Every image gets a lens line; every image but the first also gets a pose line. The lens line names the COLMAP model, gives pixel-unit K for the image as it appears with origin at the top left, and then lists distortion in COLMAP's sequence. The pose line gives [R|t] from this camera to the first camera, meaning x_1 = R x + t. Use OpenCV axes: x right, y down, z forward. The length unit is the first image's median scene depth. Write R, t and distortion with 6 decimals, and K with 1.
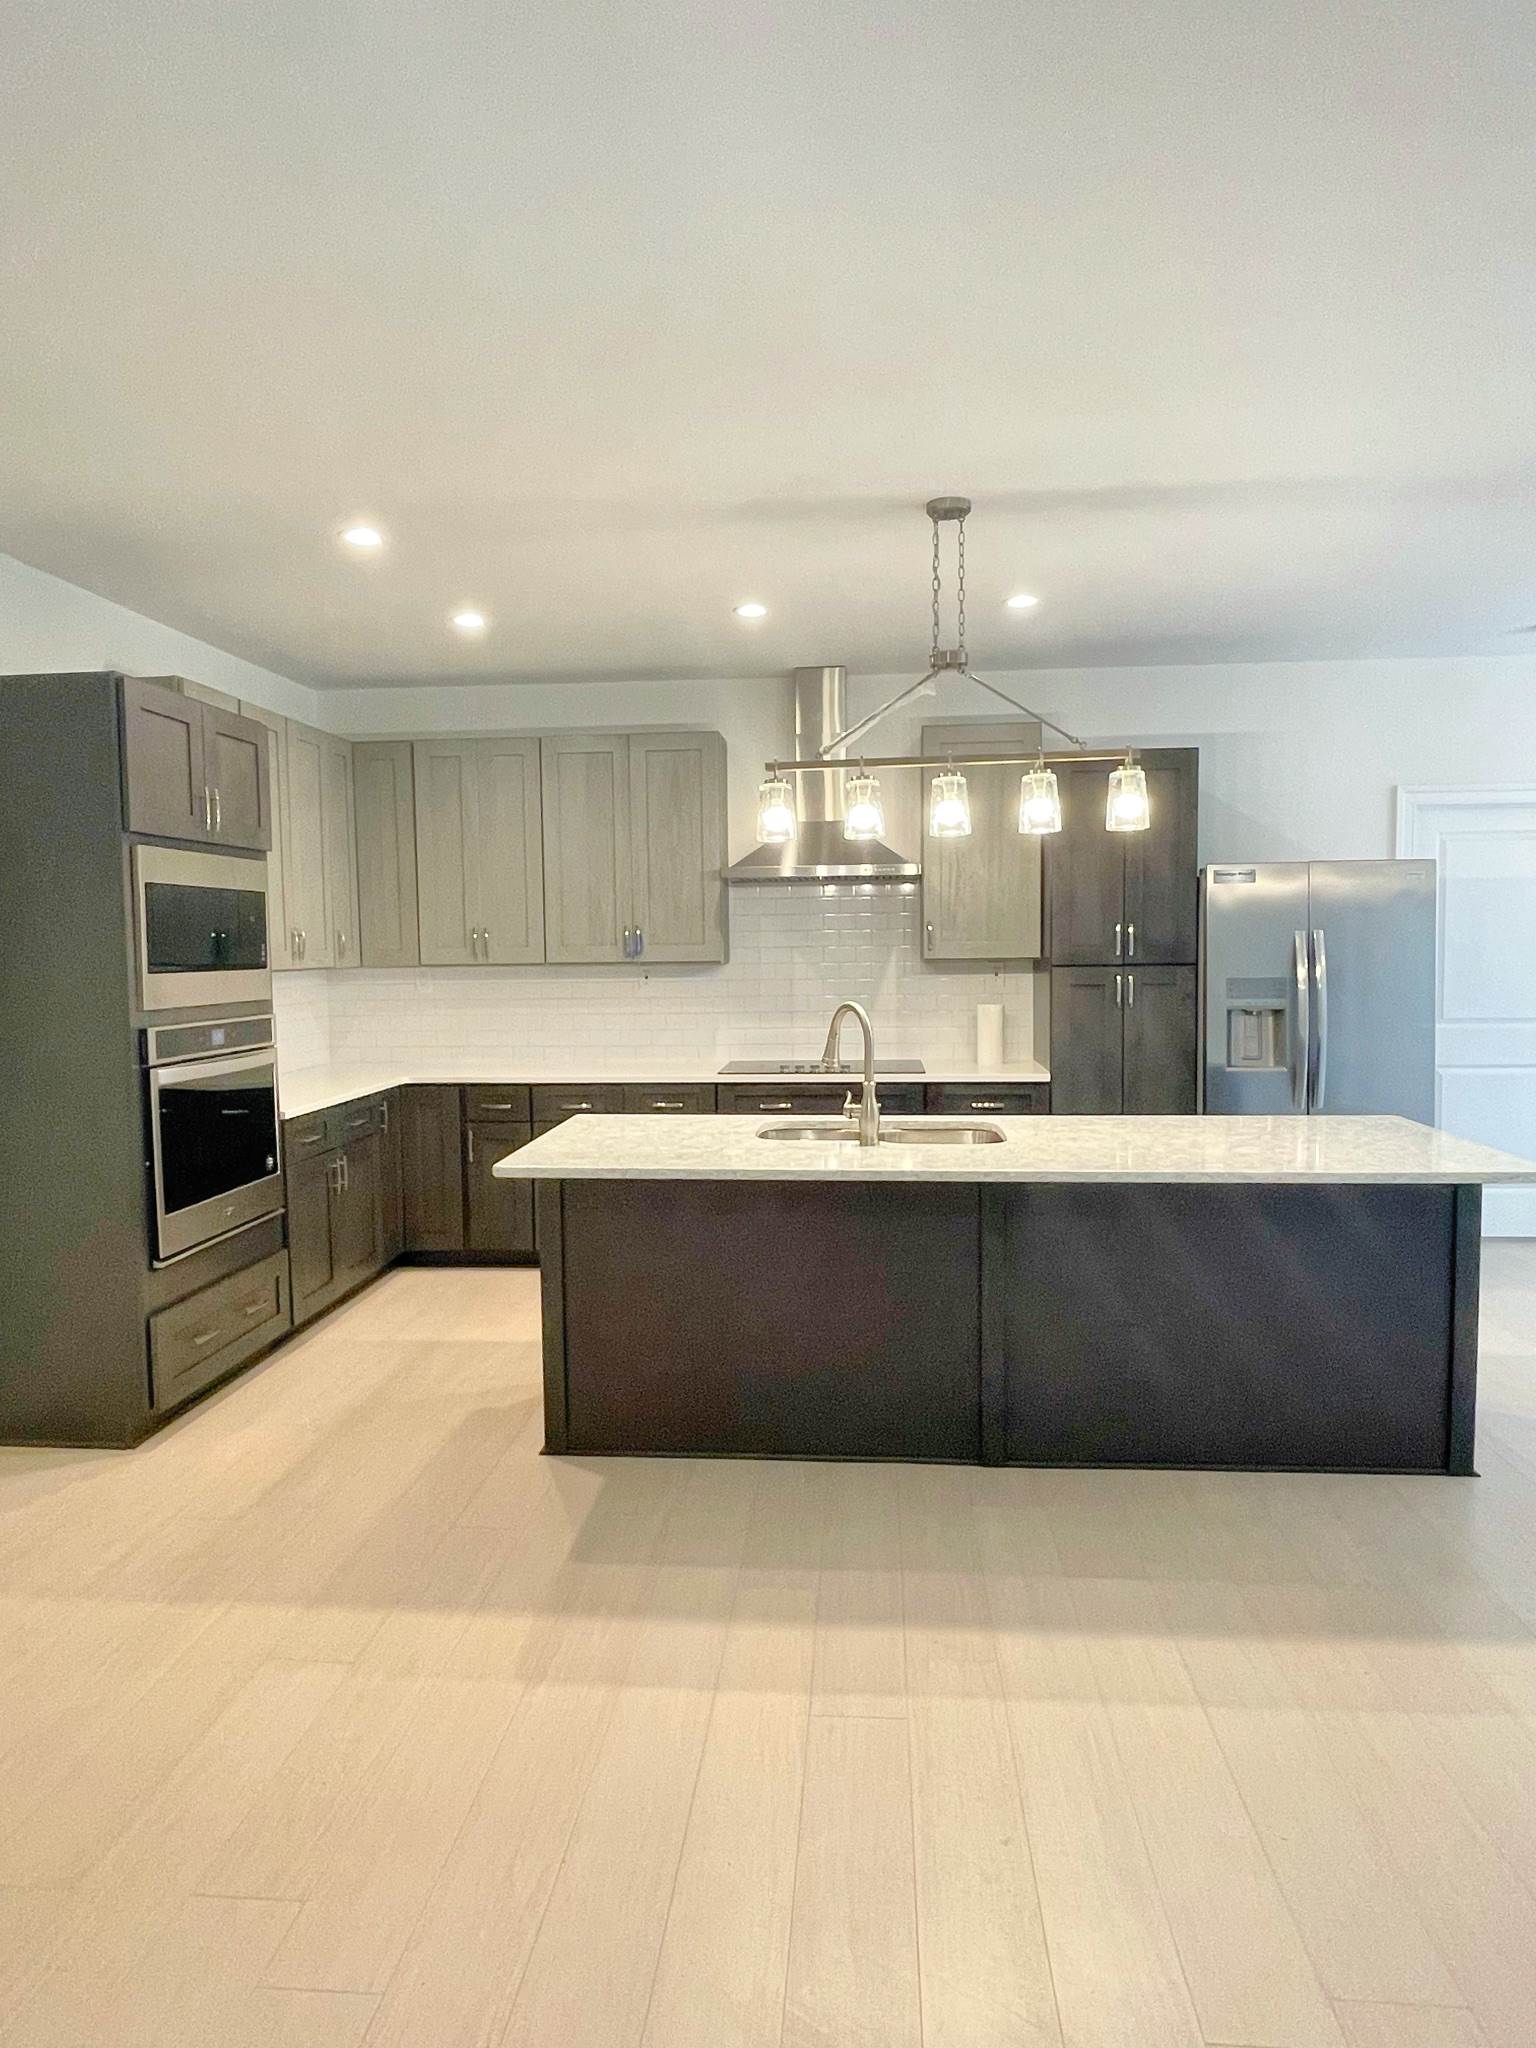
lens RADIAL K [[1245.6, 0, 768.0], [0, 1245.6, 1024.0], [0, 0, 1]] dist [0.031214, -0.000291]
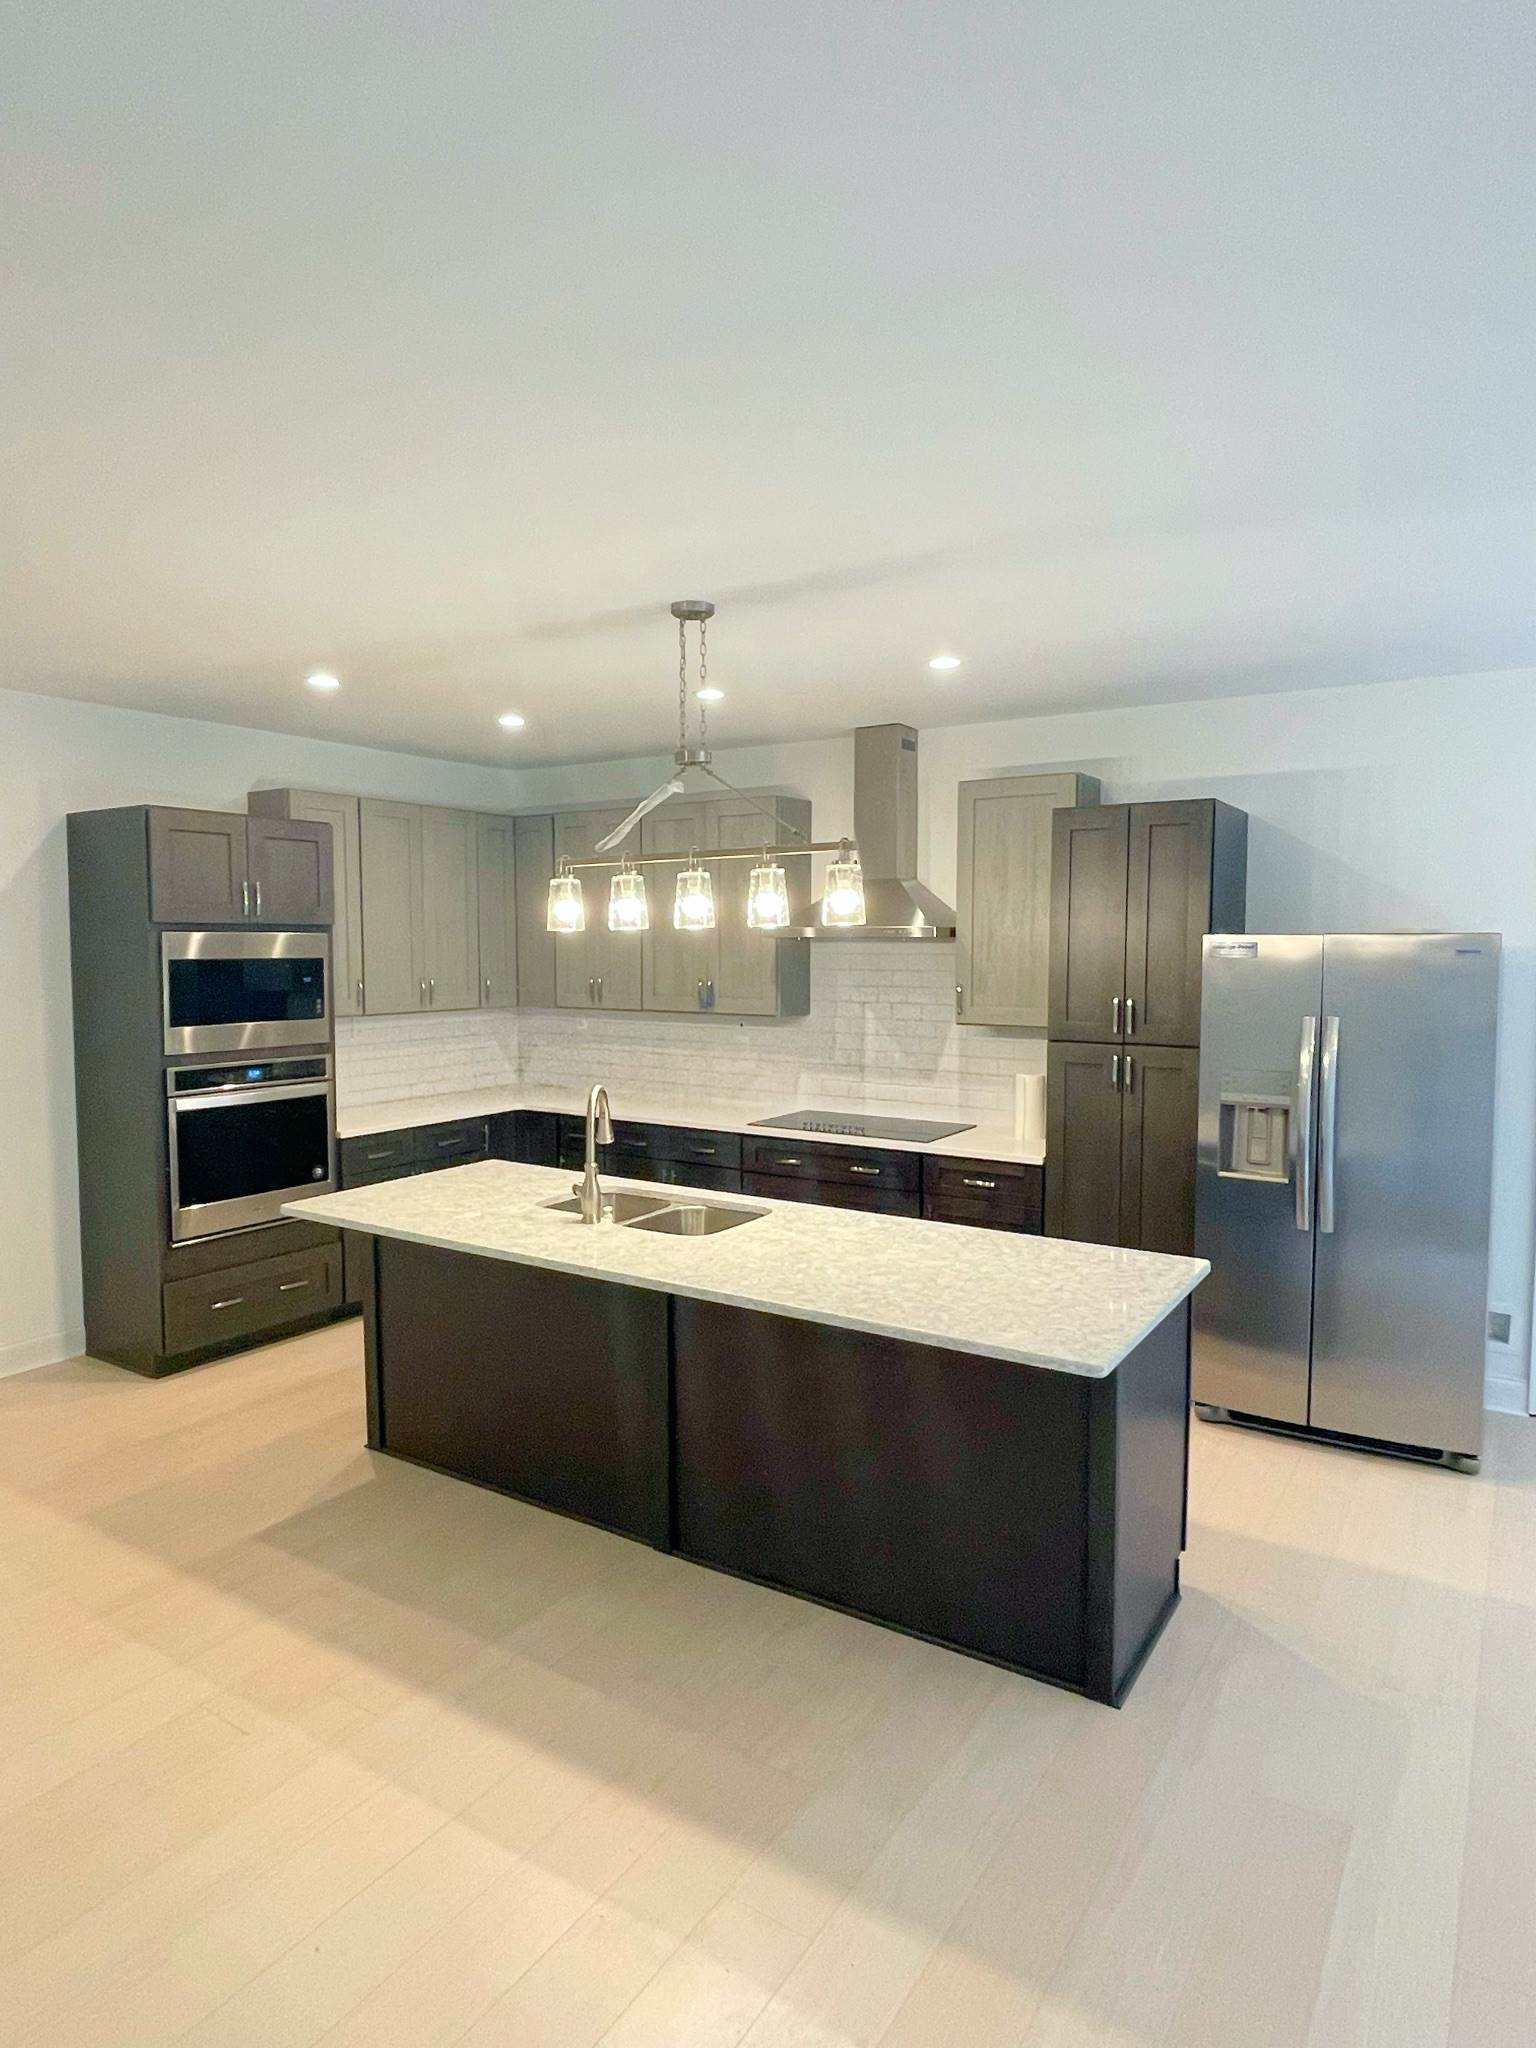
lens RADIAL K [[1218.5, 0, 768.0], [0, 1218.5, 1024.0], [0, 0, 1]] dist [-0.021594, -0.001063]
pose [[0.884369, 0.046764, -0.464441, 0.553797], [-0.043859, 0.998892, 0.017062, -0.077941], [0.464724, 0.005281, 0.885440, 0.125716]]
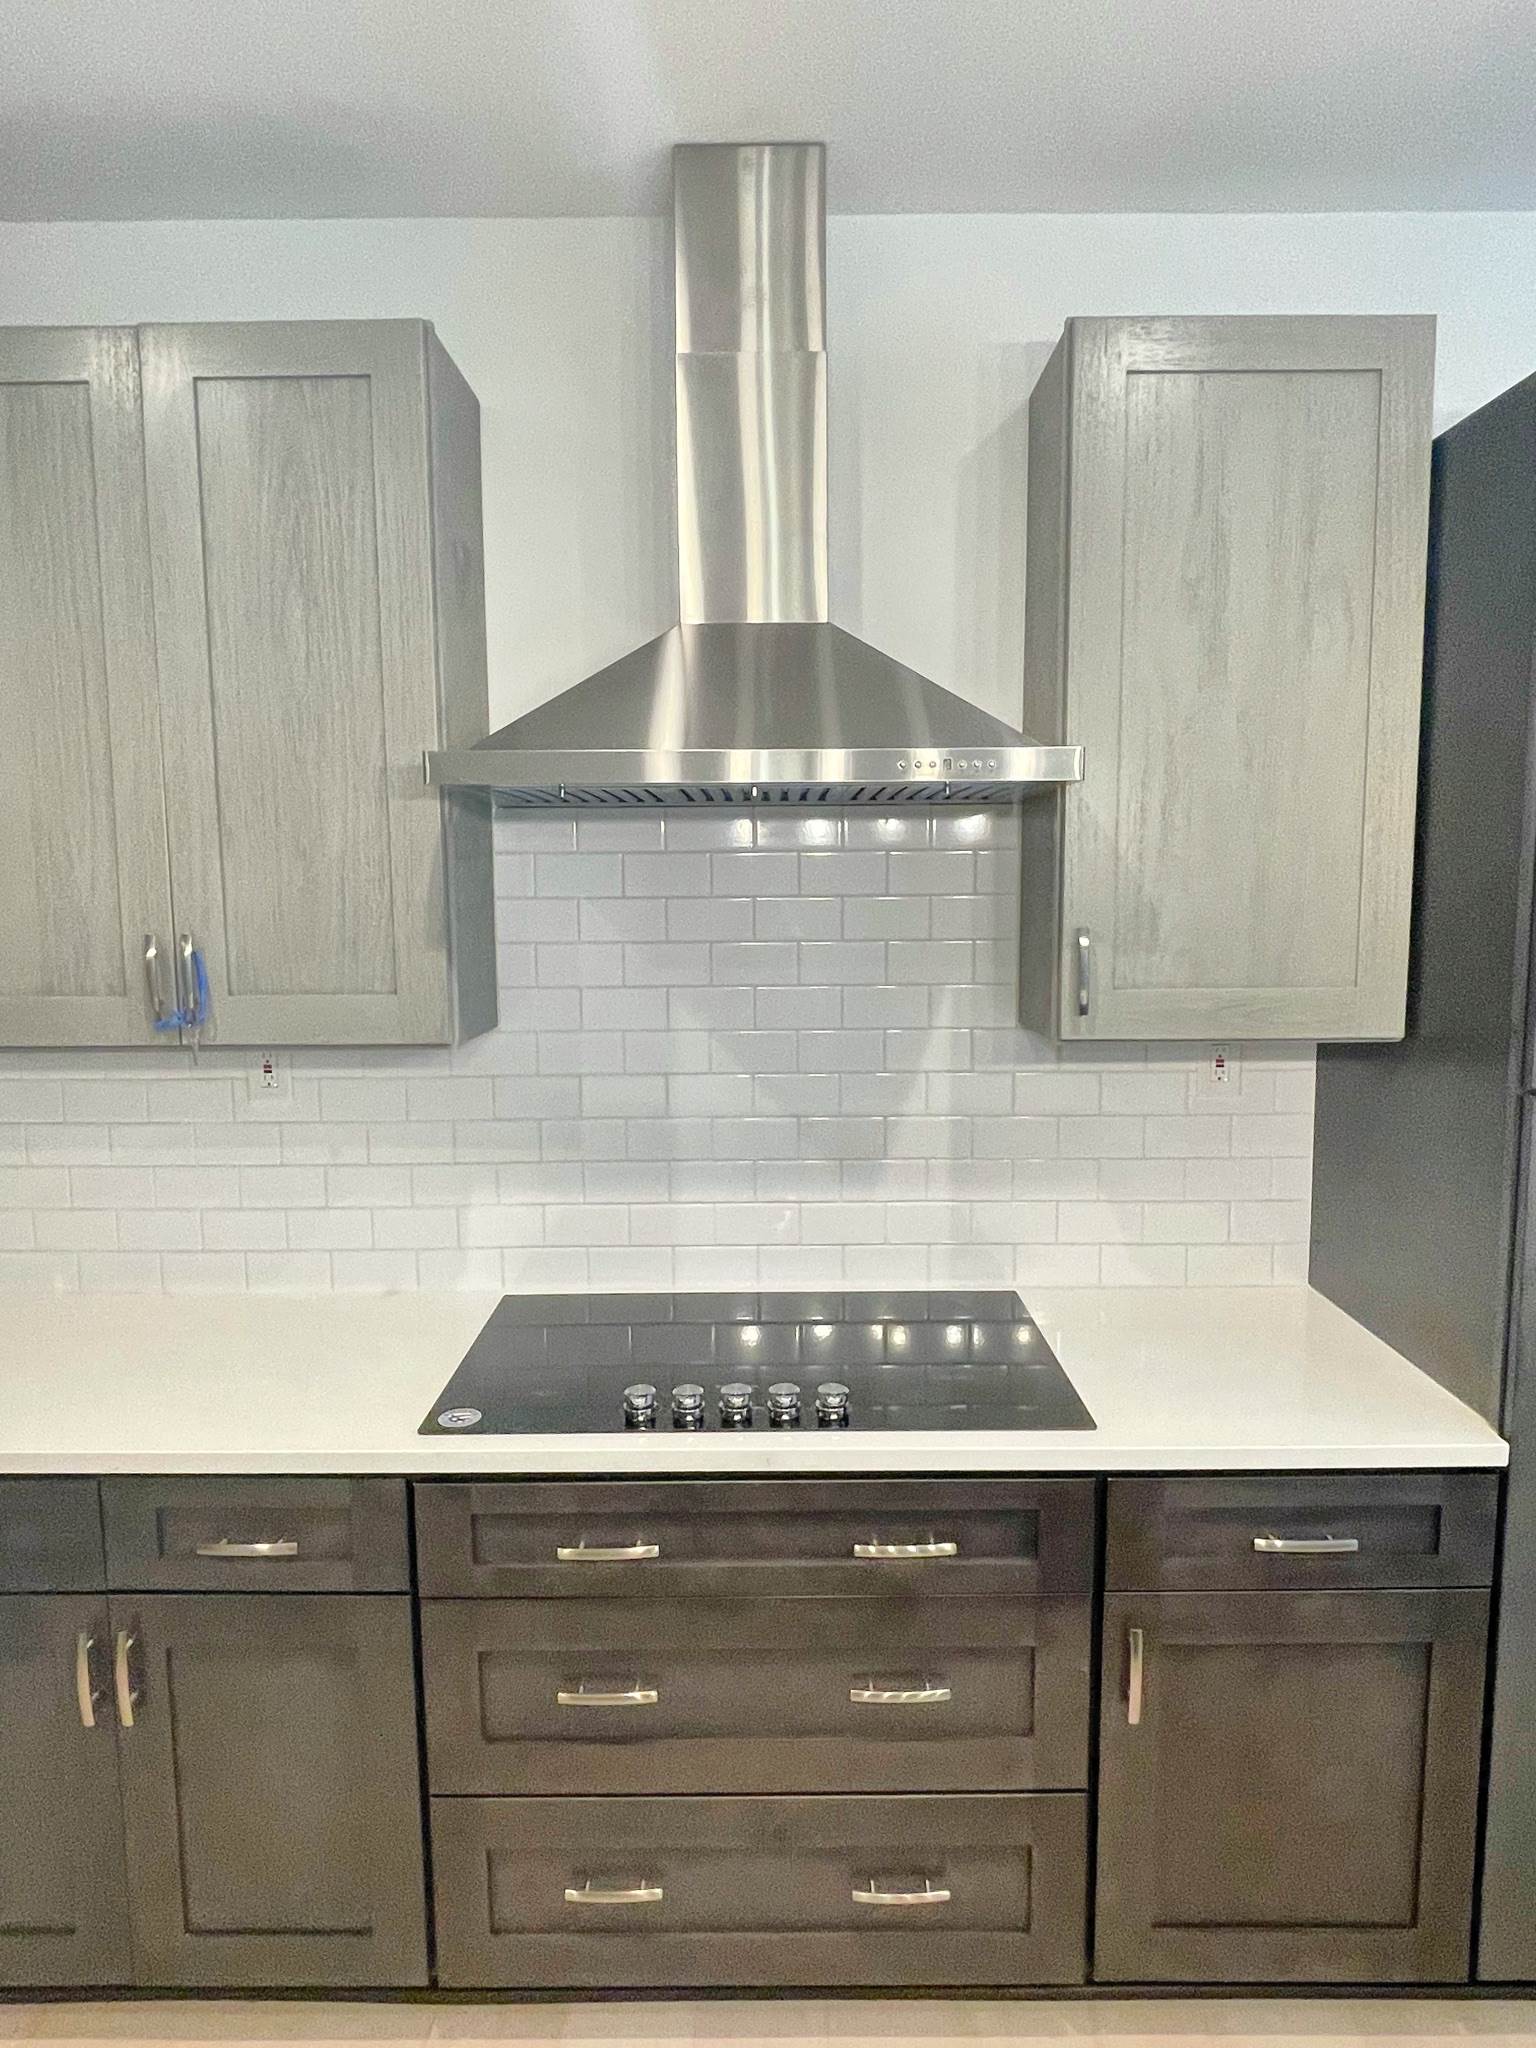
lens RADIAL K [[1245.6, 0, 768.0], [0, 1245.6, 1024.0], [0, 0, 1]] dist [0.031214, -0.000291]
pose [[0.996563, -0.002178, 0.082808, 0.024522], [-0.001740, 0.998884, 0.047207, -0.092365], [-0.082819, -0.047188, 0.995447, 0.857232]]
